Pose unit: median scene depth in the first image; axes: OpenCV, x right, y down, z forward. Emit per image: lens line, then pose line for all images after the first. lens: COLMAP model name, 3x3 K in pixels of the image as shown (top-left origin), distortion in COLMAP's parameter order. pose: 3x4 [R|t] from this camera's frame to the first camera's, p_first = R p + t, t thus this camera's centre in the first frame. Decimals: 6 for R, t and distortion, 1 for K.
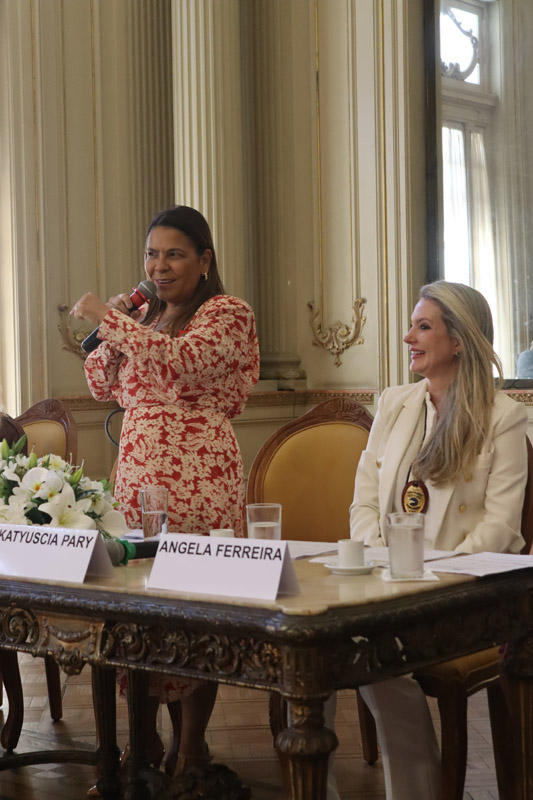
lens RADIAL K [[1485.7, 0, 266.7], [0, 1485.7, 397.2], [0, 0, 1]] dist [0.028836, 0.000000]
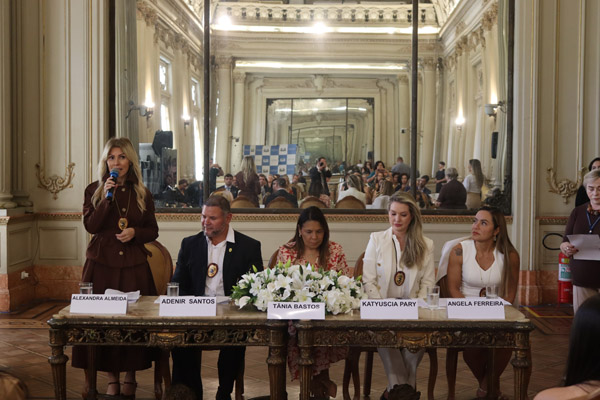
lens RADIAL K [[894.6, 0, 299.0], [0, 894.6, 203.8], [0, 0, 1]] dist [-0.022315, 0.000000]
pose [[0.782651, -0.002730, 0.622454, -1.176216], [-0.007474, 0.999877, 0.013783, -0.096384], [-0.622415, -0.015440, 0.782535, -0.129175]]
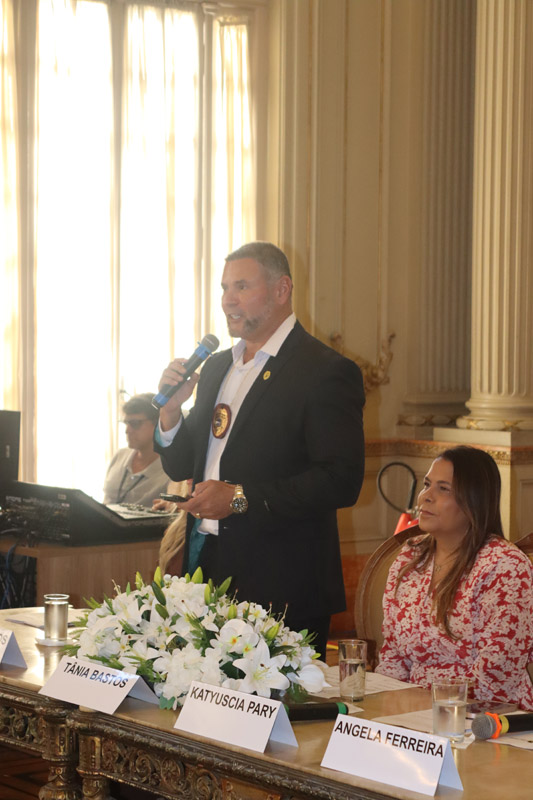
lens RADIAL K [[1937.2, 0, 263.0], [0, 1937.2, 394.5], [0, 0, 1]] dist [0.142759, 0.000000]
pose [[0.980055, 0.037556, -0.195147, 0.115432], [-0.034623, 0.999231, 0.018418, -0.131613], [0.195689, -0.011294, 0.980601, -0.281579]]
